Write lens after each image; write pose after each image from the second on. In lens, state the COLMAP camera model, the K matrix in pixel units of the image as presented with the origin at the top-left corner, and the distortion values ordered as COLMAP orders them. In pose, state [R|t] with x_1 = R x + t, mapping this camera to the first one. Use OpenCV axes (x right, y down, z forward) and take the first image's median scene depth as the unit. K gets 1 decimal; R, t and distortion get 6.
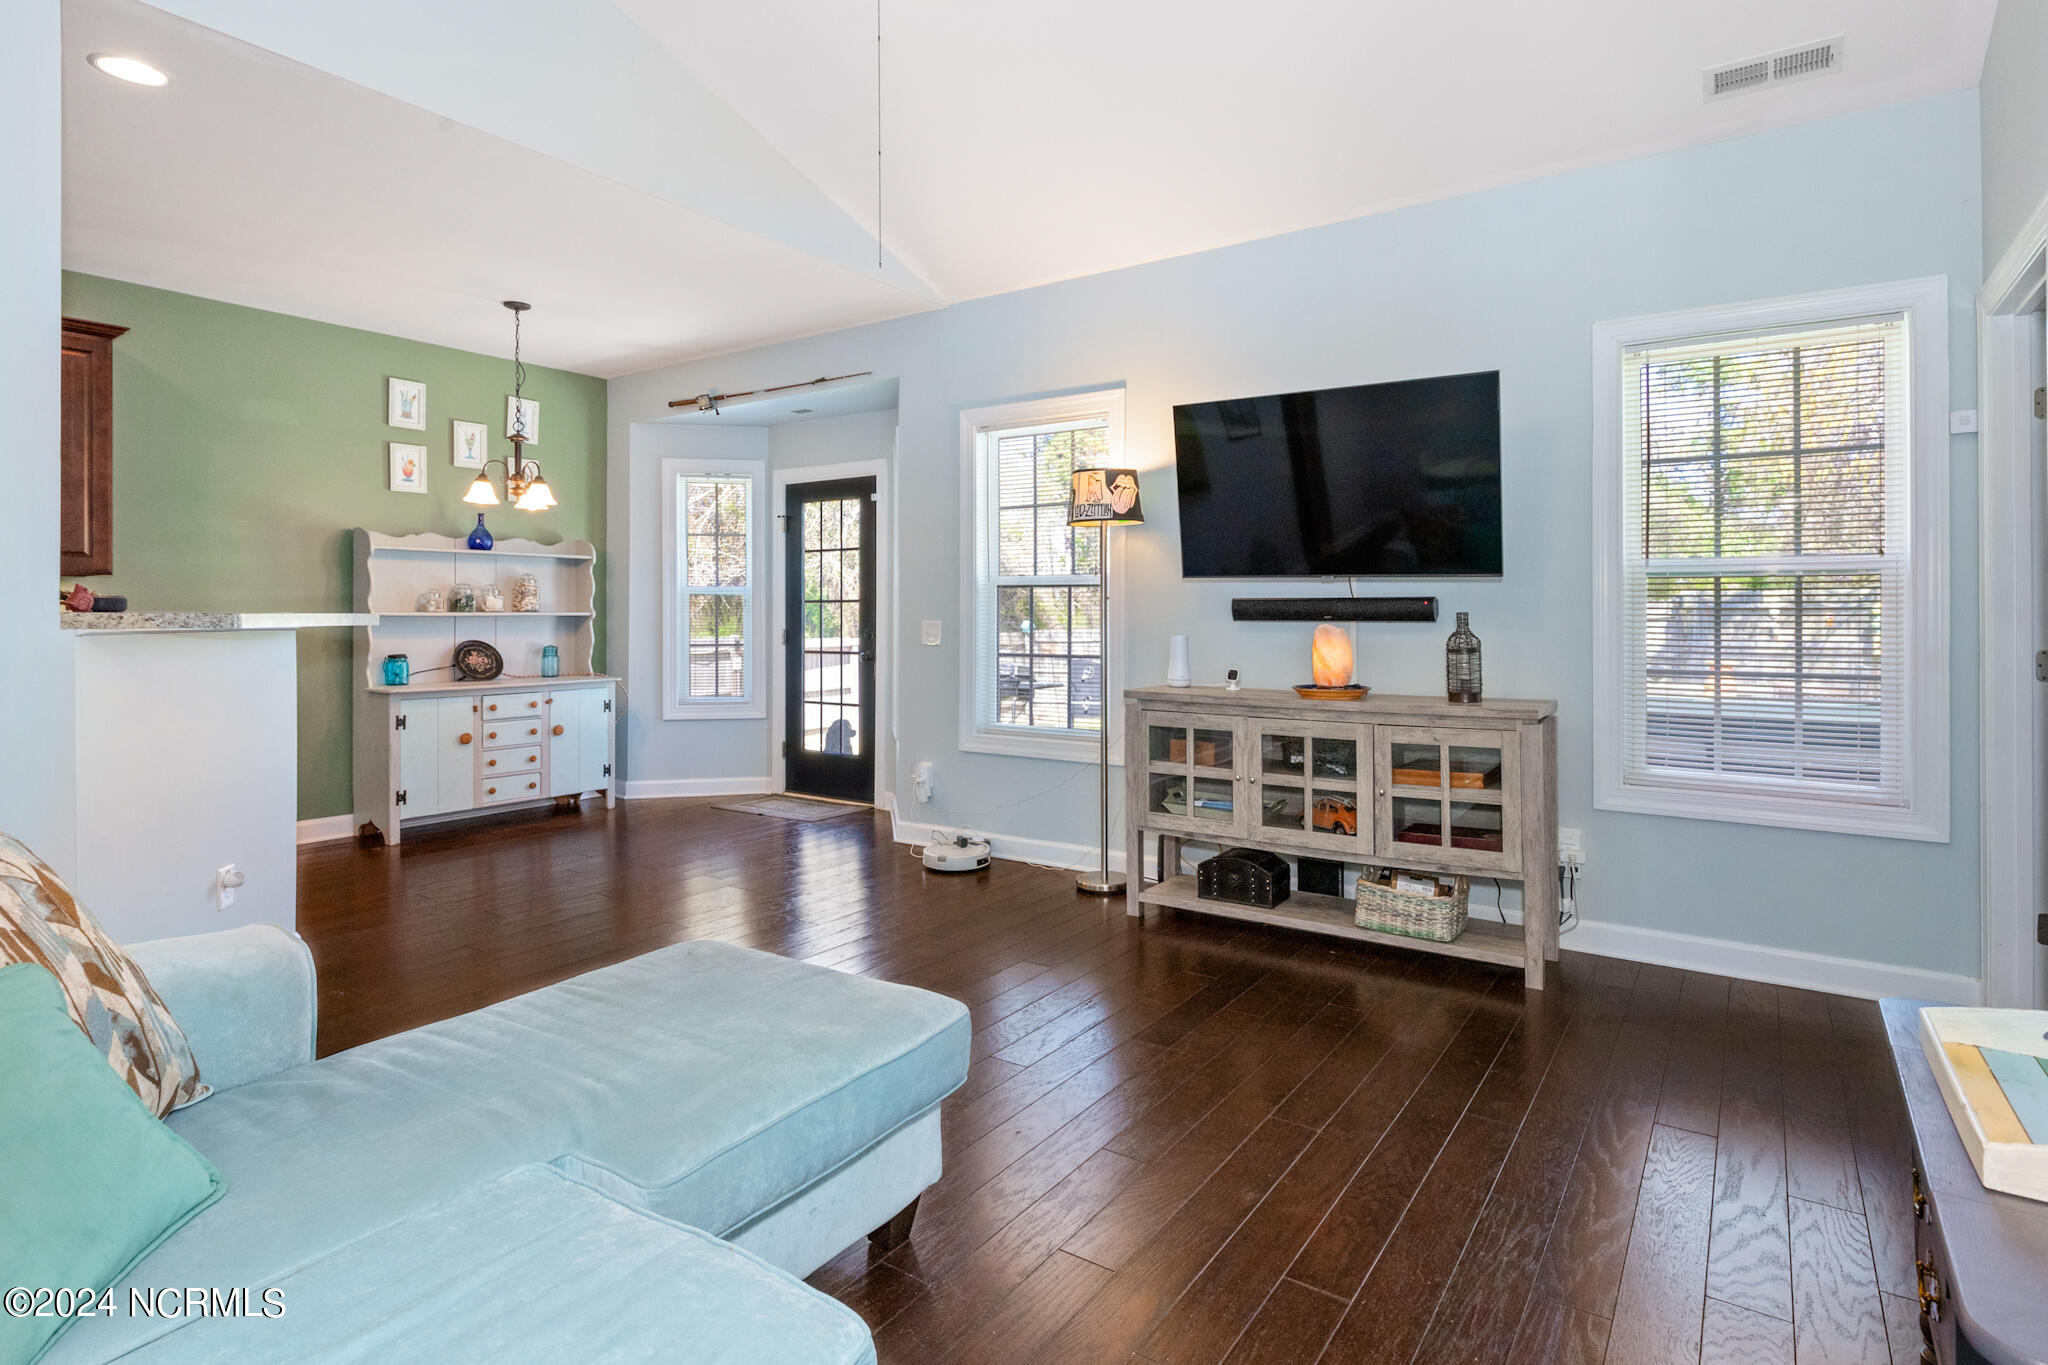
lens RADIAL K [[1075.1, 0, 1040.0], [0, 1075.1, 591.1], [0, 0, 1]] dist [-0.004856, -0.000049]
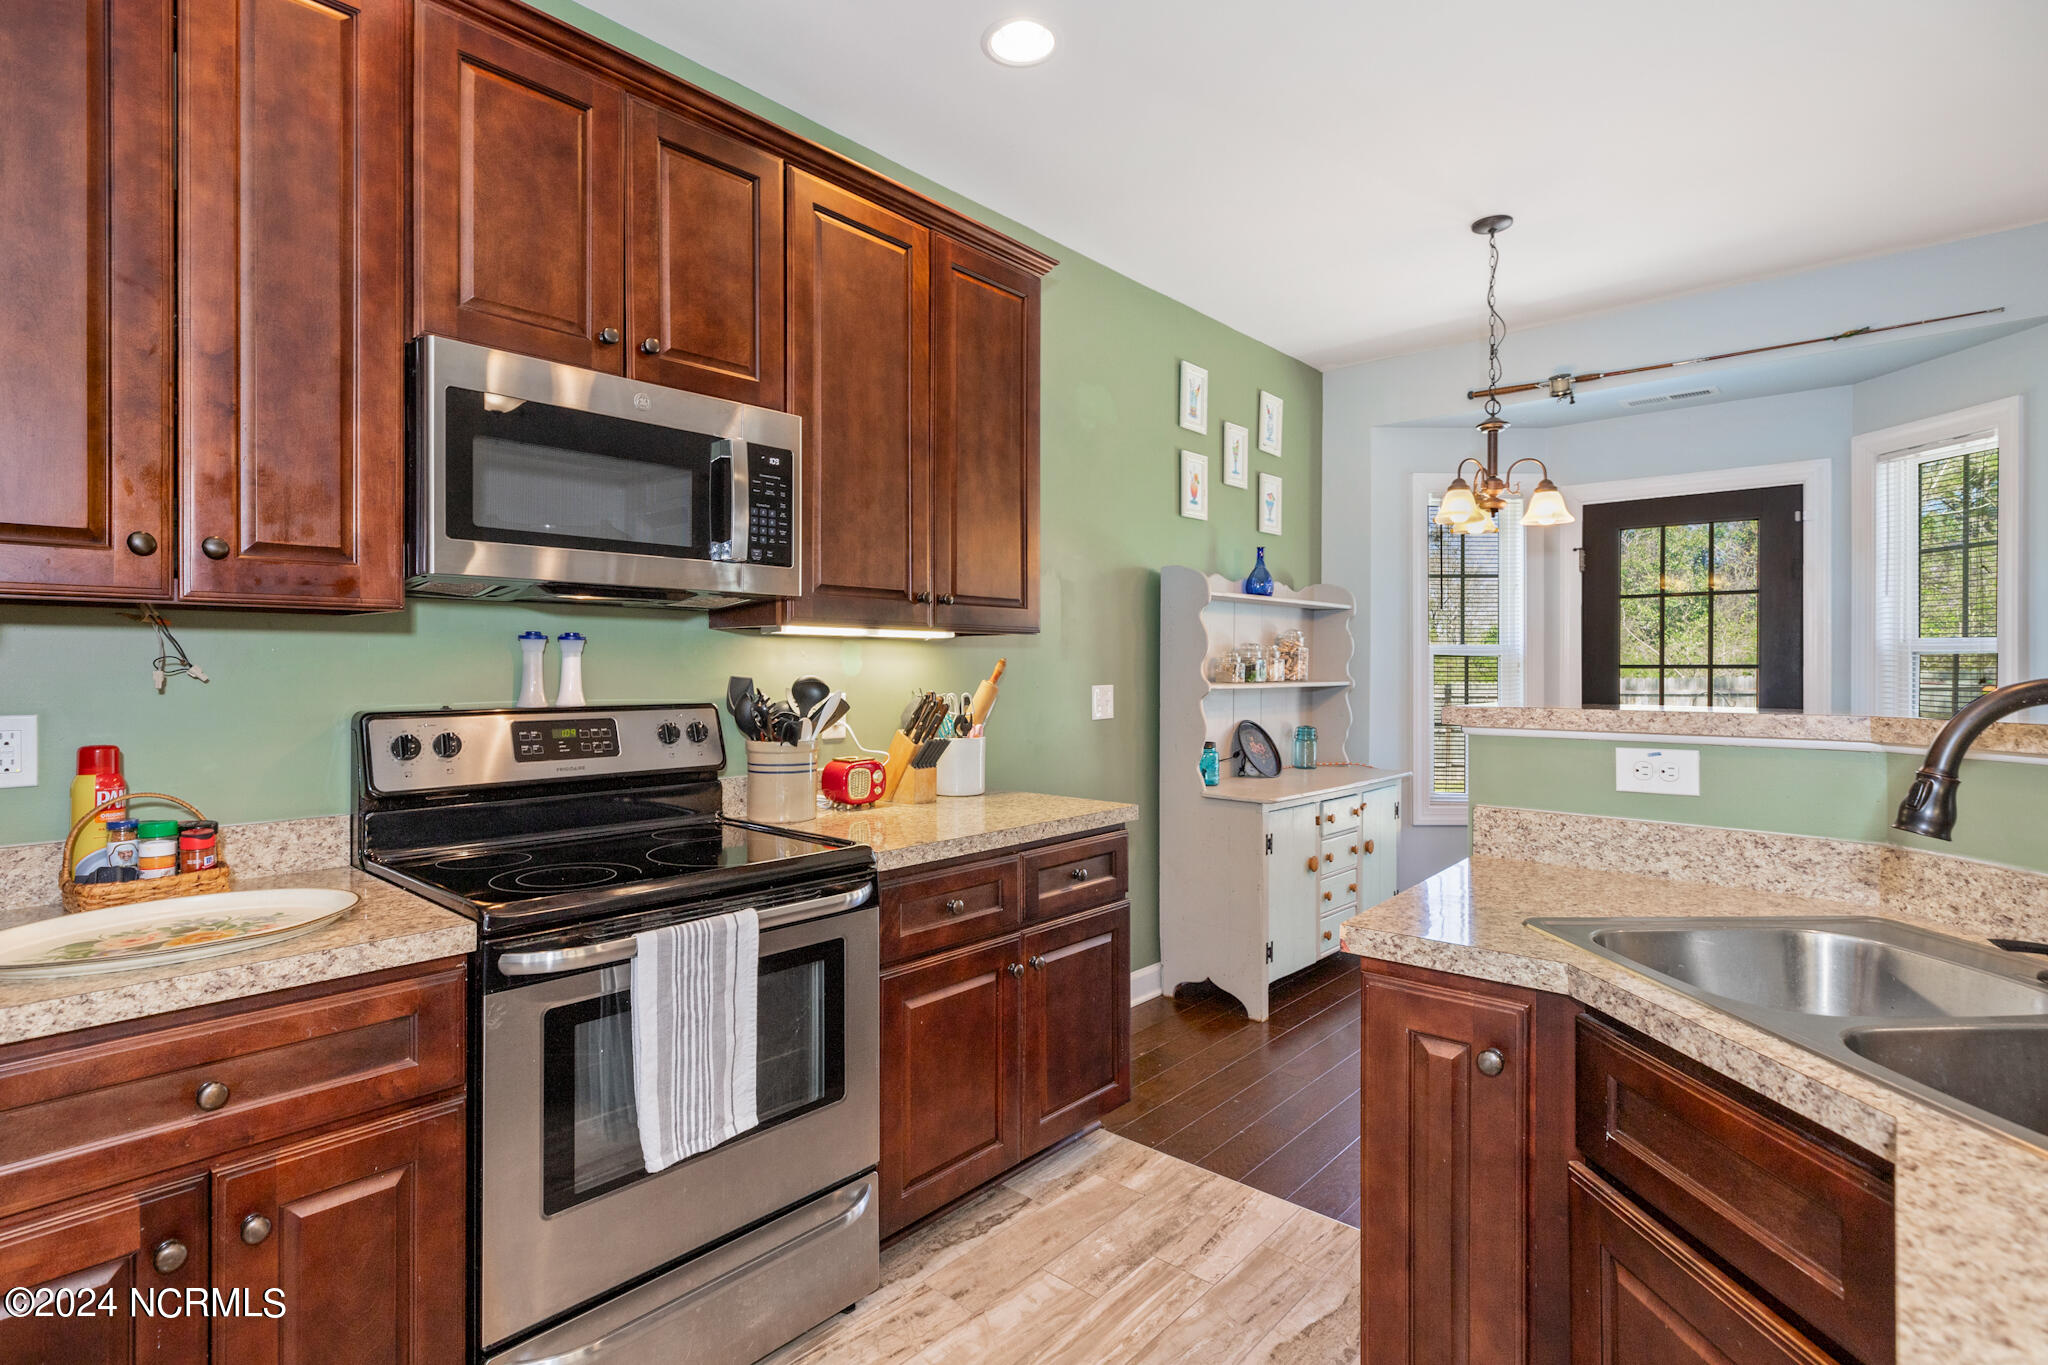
lens RADIAL K [[1002.9, 0, 921.1], [0, 1002.9, 651.9], [0, 0, 1]] dist [0.002100, -0.000263]
pose [[0.984422, 0.000365, -0.175819, -0.848747], [0.001258, 0.999958, 0.009122, -0.010415], [0.175815, -0.009201, 0.984380, 0.385674]]
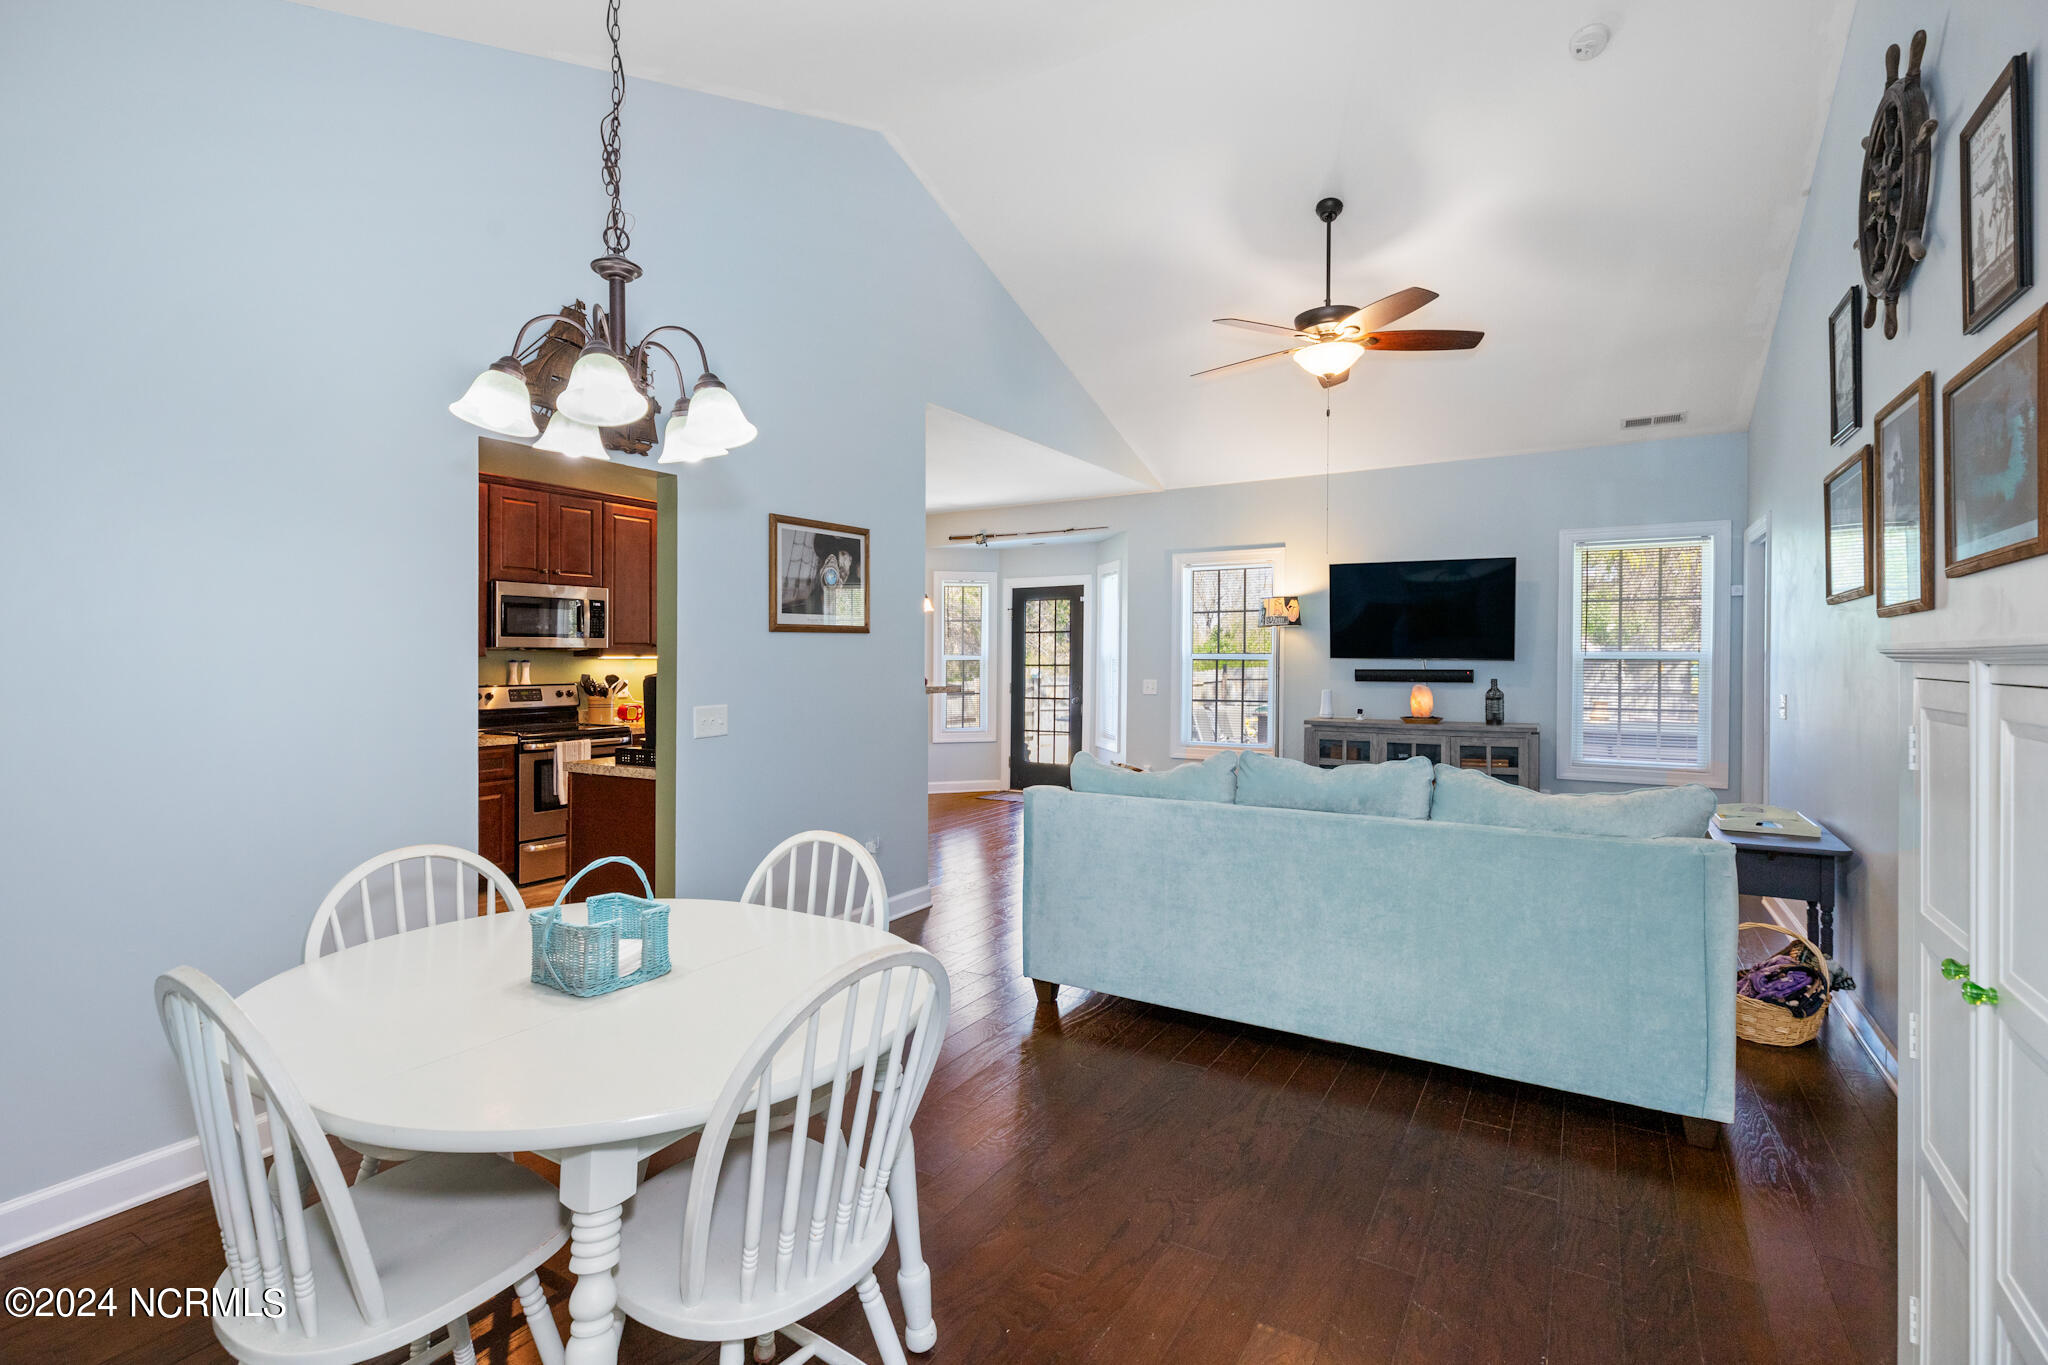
lens RADIAL K [[1002.9, 0, 1013.2], [0, 1002.9, 651.3], [0, 0, 1]] dist [0.002100, -0.000263]
pose [[0.997785, -0.001202, 0.066515, -0.501828], [0.000125, 0.999869, 0.016188, -0.050213], [-0.066526, -0.016144, 0.997654, -0.635588]]
